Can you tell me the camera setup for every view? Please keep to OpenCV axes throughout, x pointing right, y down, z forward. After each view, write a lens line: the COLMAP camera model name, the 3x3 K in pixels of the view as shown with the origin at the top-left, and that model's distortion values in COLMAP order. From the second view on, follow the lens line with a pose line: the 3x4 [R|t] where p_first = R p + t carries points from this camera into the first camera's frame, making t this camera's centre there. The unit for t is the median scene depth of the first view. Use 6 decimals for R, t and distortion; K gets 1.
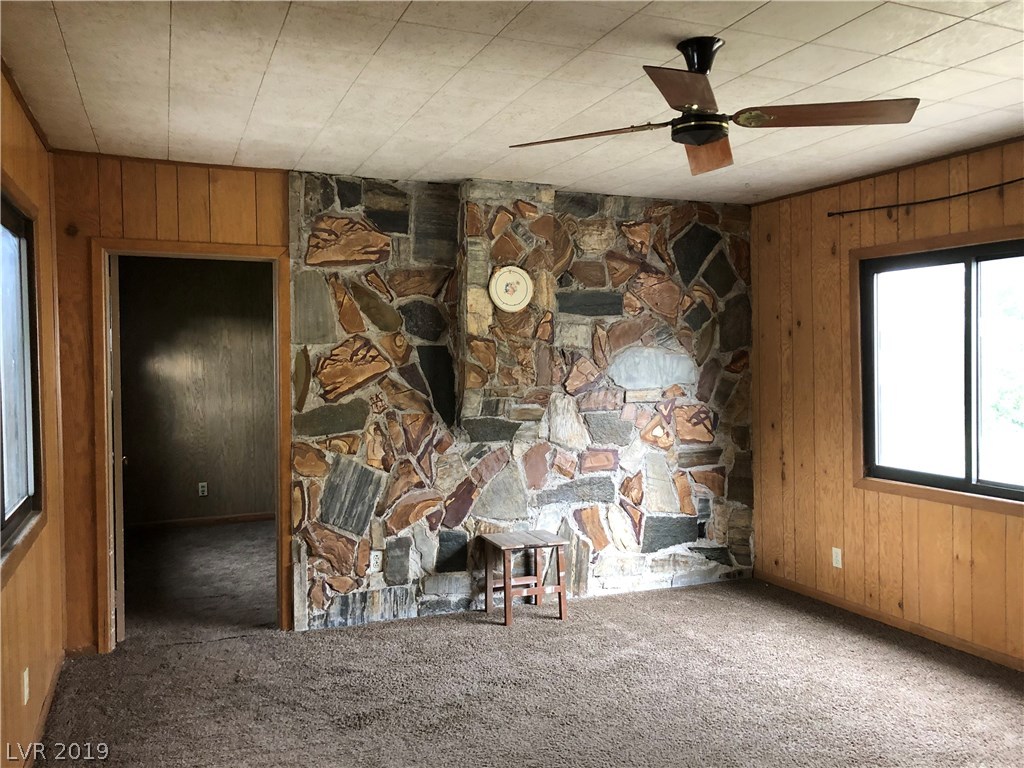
lens RADIAL K [[813.9, 0, 501.1], [0, 813.9, 382.8], [0, 0, 1]] dist [0.044086, -0.061088]
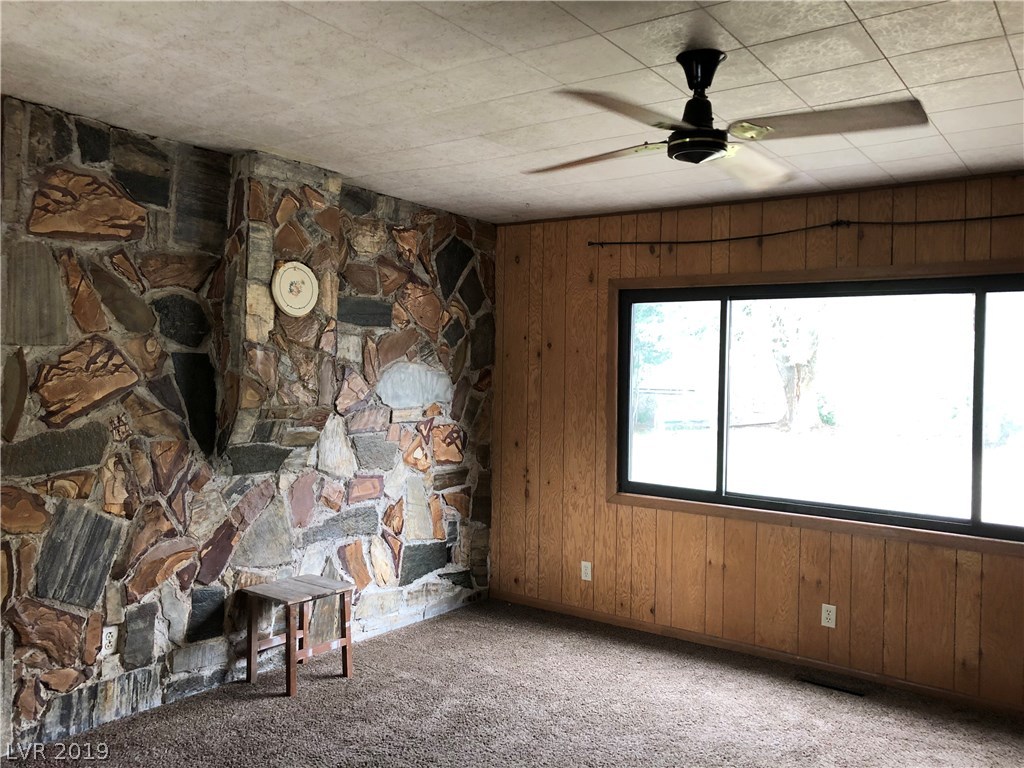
lens RADIAL K [[813.9, 0, 517.9], [0, 813.9, 379.7], [0, 0, 1]] dist [0.044086, -0.061088]
pose [[0.853771, 0.022601, 0.520158, -0.226169], [-0.014990, 0.999710, -0.018834, -0.010293], [-0.520433, 0.008283, 0.853862, 0.164402]]
